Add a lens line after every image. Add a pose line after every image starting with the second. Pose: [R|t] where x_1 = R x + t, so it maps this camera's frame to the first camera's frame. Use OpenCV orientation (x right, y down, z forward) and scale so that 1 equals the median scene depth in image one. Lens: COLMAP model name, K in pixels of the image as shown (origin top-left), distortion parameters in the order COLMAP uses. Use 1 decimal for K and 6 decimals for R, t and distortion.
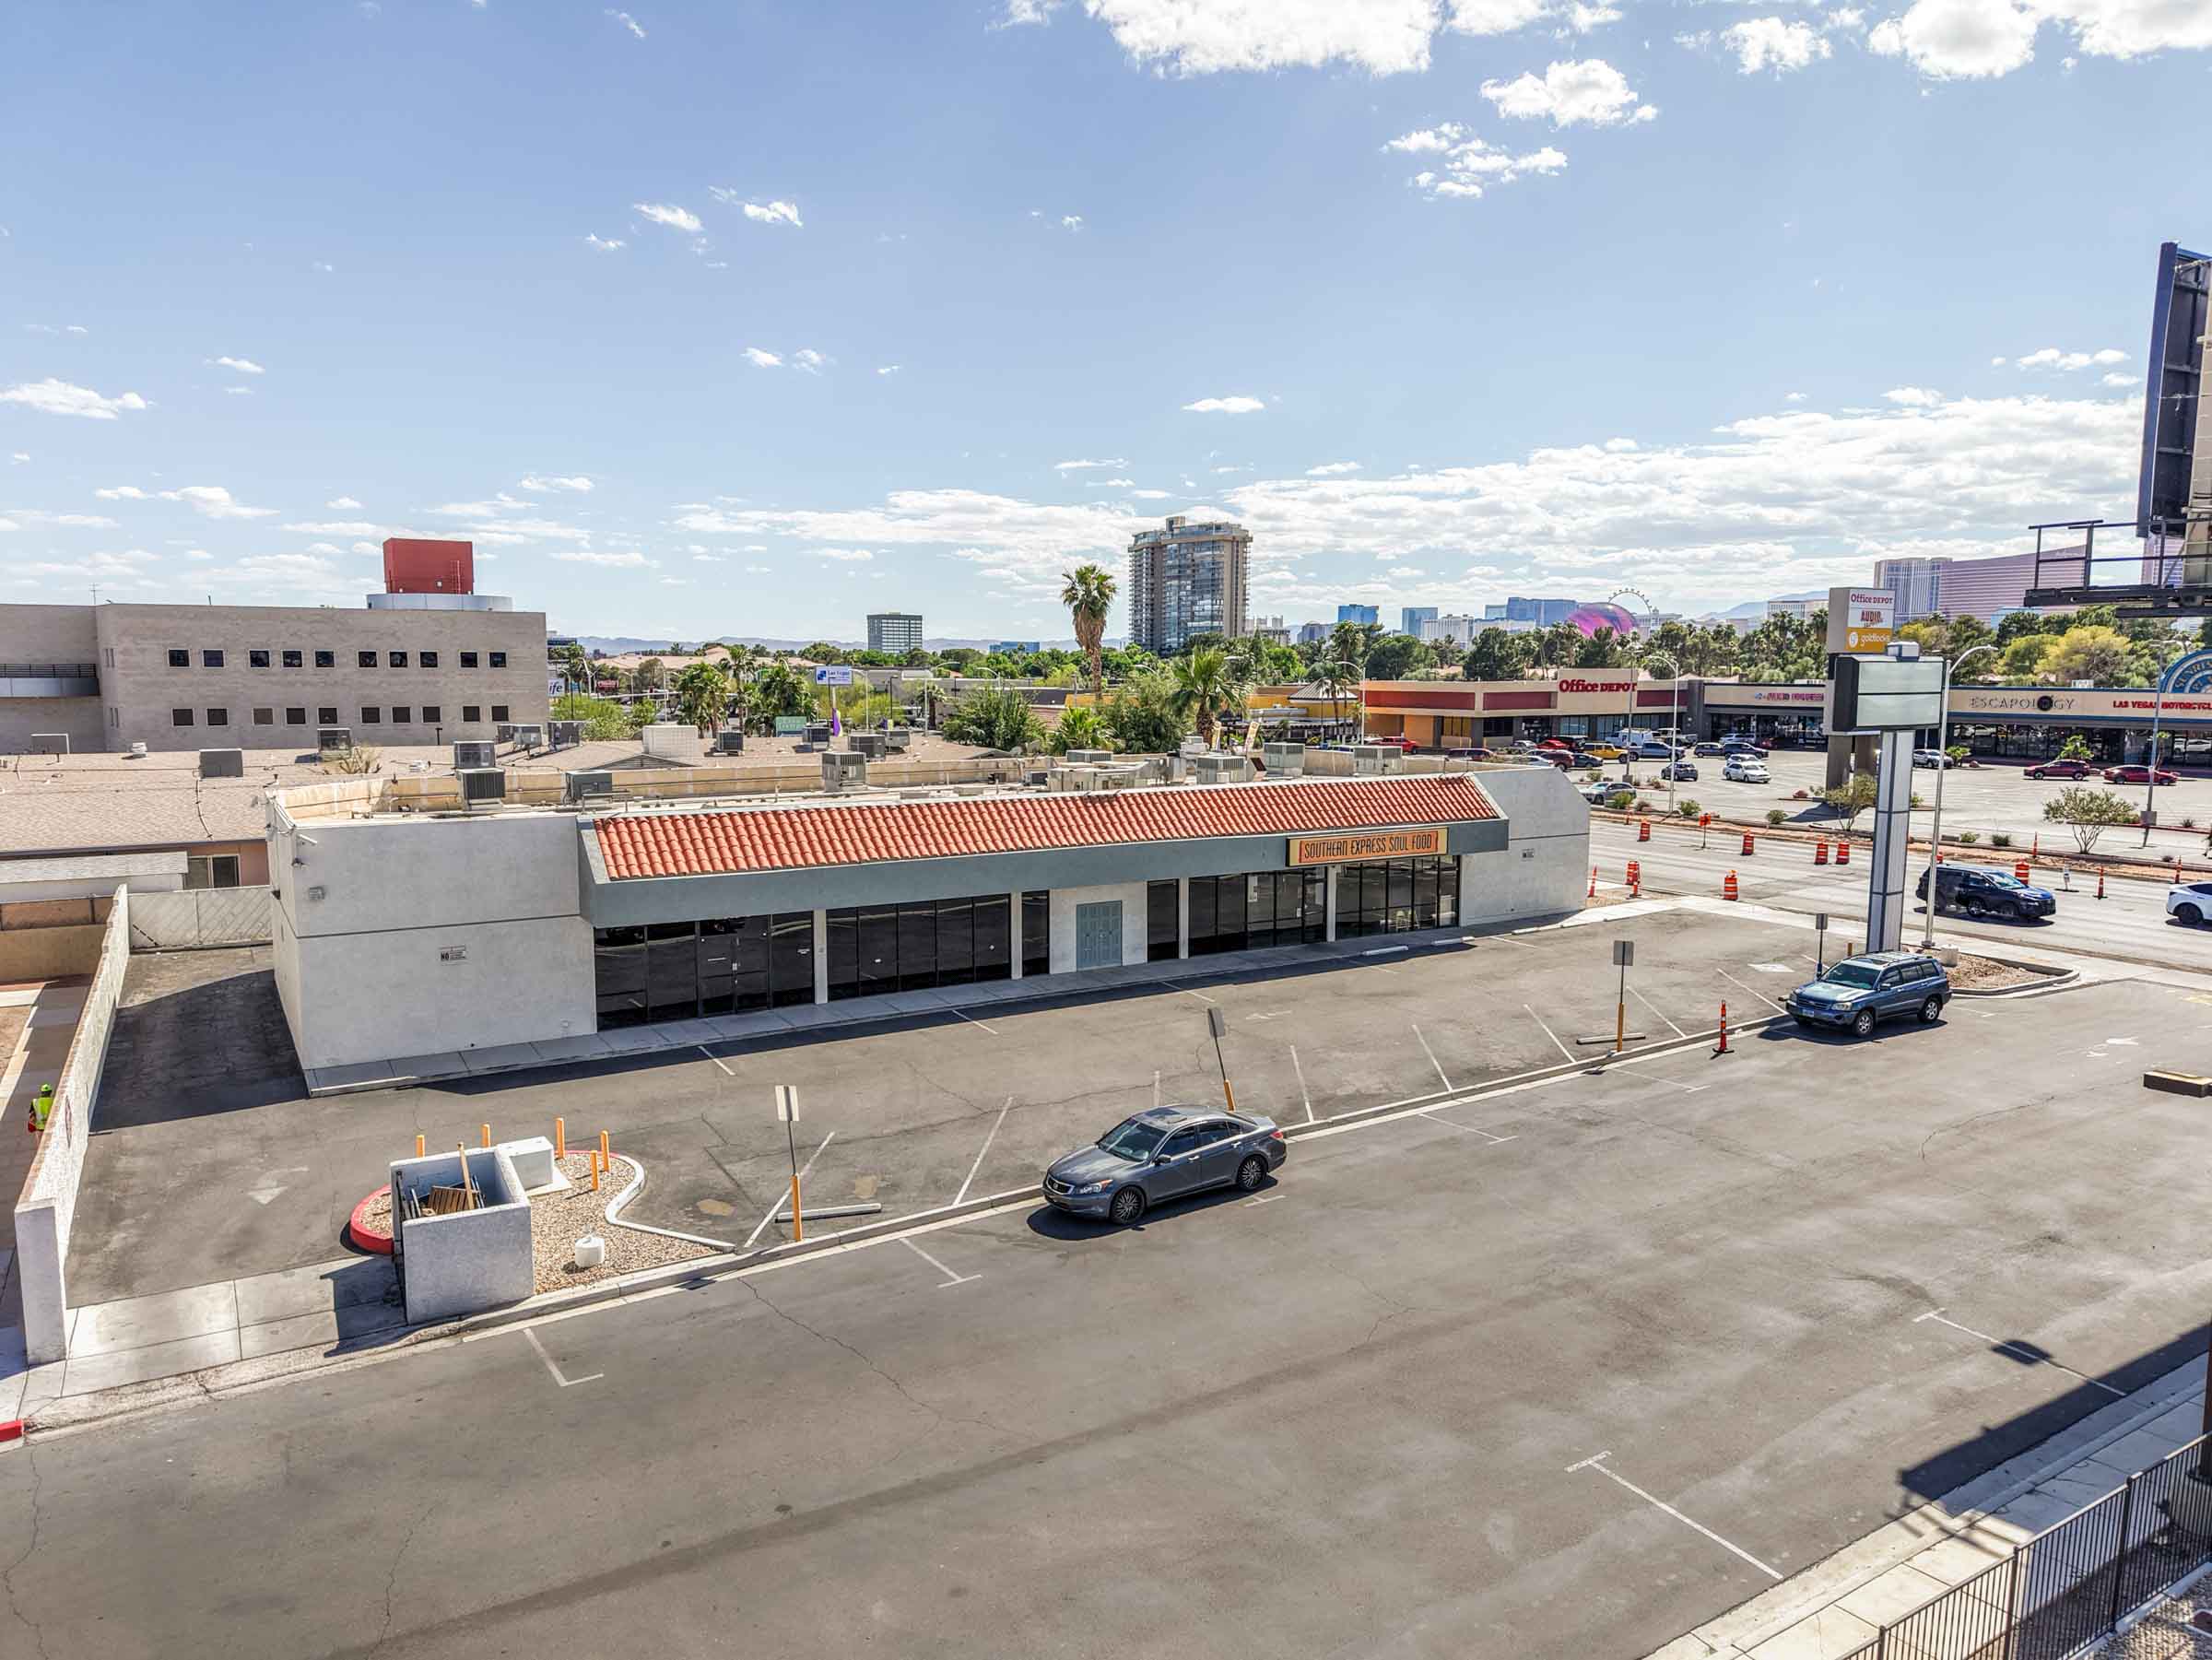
lens RADIAL K [[1491.9, 0, 1106.0], [0, 1491.9, 830.0], [0, 0, 1]] dist [0.057229, -0.075964]
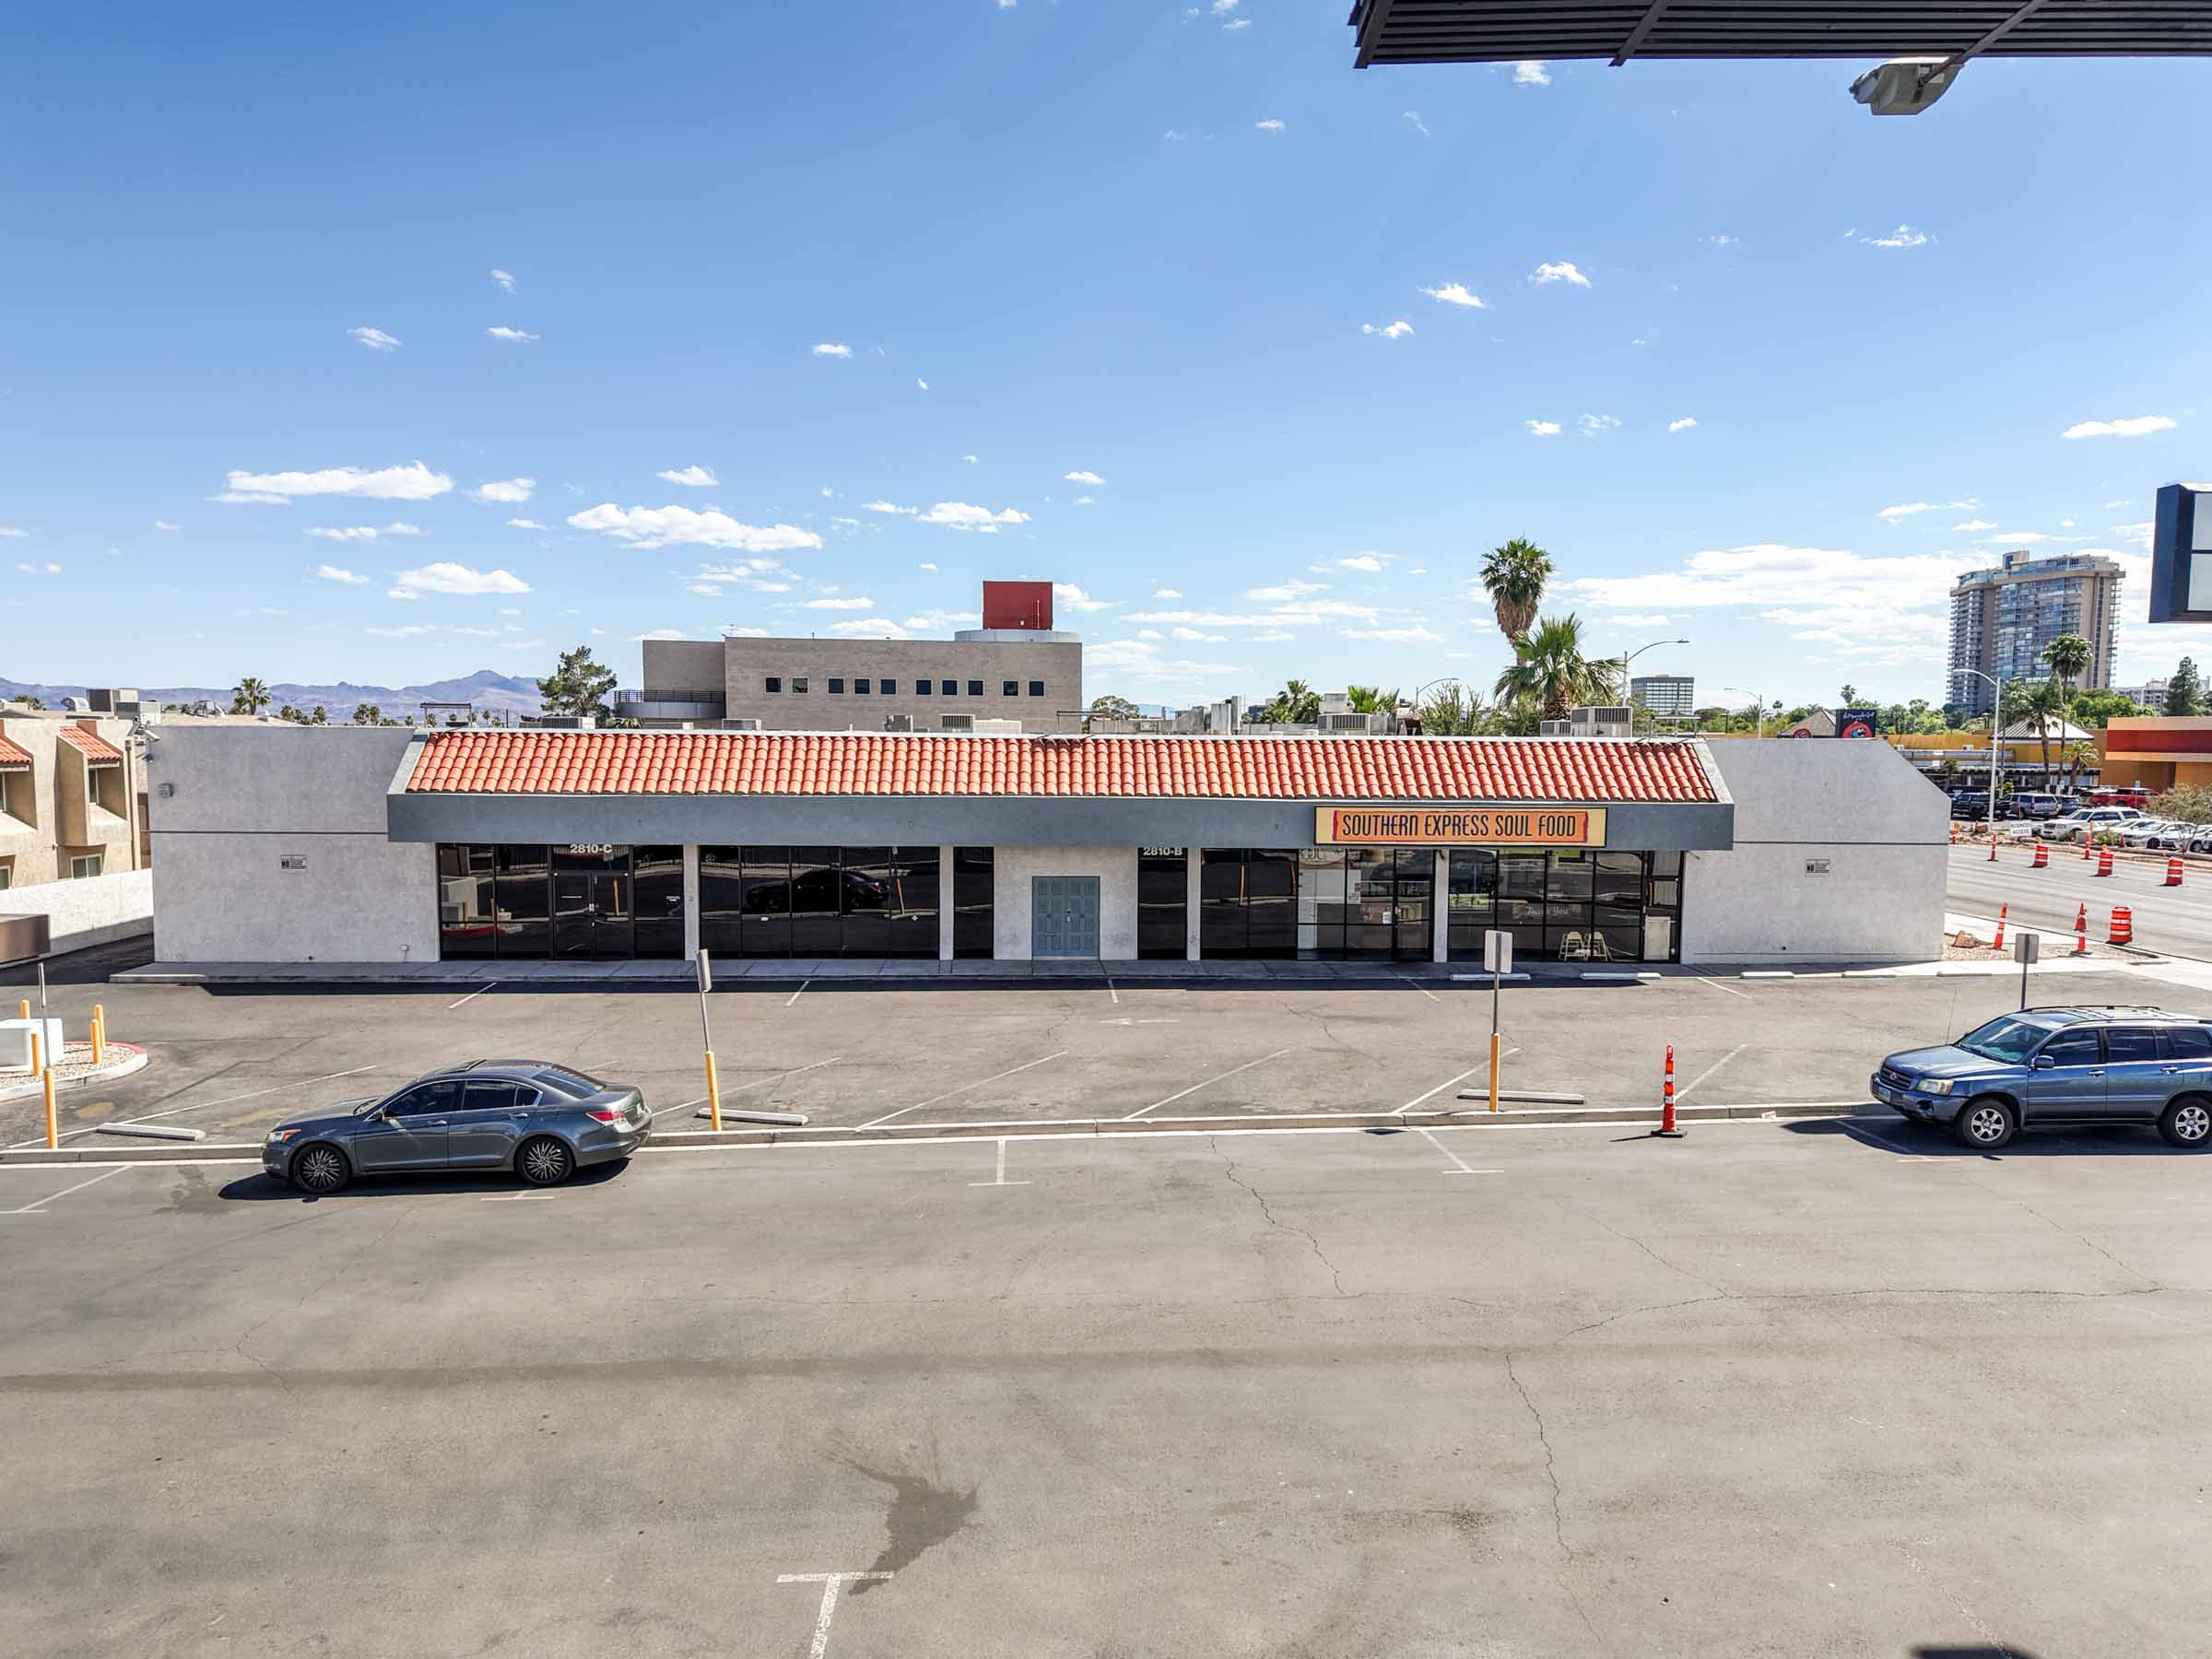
lens RADIAL K [[1505.2, 0, 1106.0], [0, 1505.2, 908.4], [0, 0, 1]] dist [0.040473, -0.004252]
pose [[0.871689, 0.059725, -0.486406, 0.169389], [-0.059700, 0.998095, 0.015566, 0.021684], [0.486409, 0.015469, 0.873594, 0.129910]]
